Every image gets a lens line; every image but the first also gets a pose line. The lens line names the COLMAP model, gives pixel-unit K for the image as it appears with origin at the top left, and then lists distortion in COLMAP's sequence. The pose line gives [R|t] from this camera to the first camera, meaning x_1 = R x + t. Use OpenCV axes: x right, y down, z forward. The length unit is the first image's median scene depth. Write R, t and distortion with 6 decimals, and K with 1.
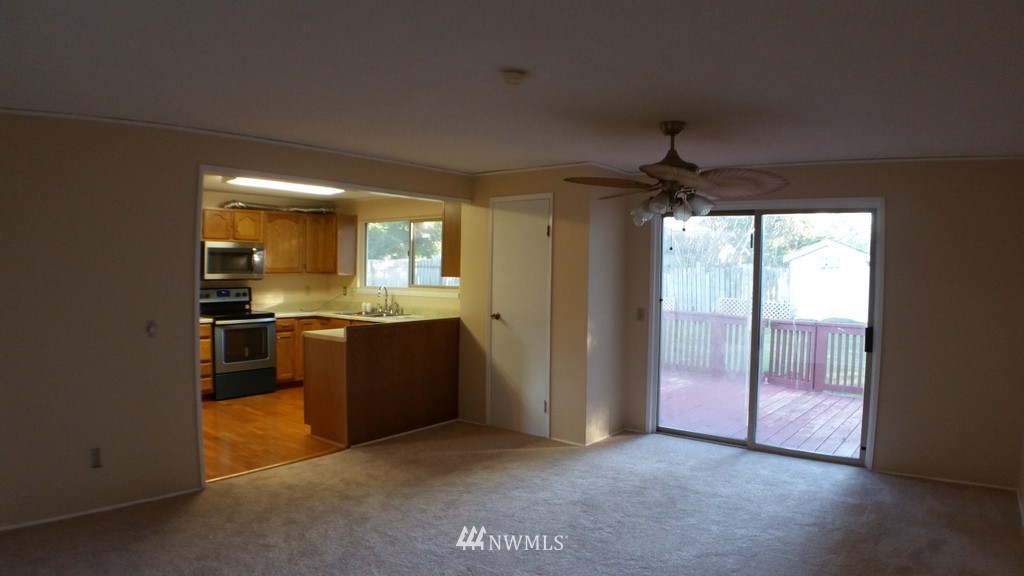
lens RADIAL K [[630.8, 0, 524.2], [0, 630.8, 284.9], [0, 0, 1]] dist [-0.168975, 0.013902]
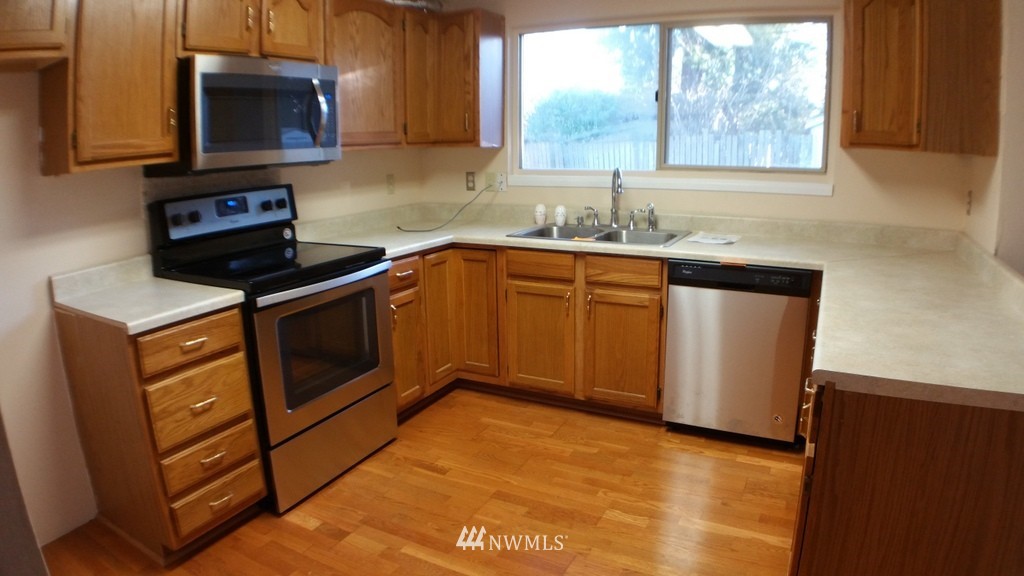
lens RADIAL K [[630.8, 0, 524.2], [0, 630.8, 284.9], [0, 0, 1]] dist [-0.168975, 0.013902]
pose [[0.986500, -0.059316, 0.152643, -0.366527], [0.027945, 0.979400, 0.199987, -0.007995], [-0.161361, -0.193021, 0.967835, 0.576433]]
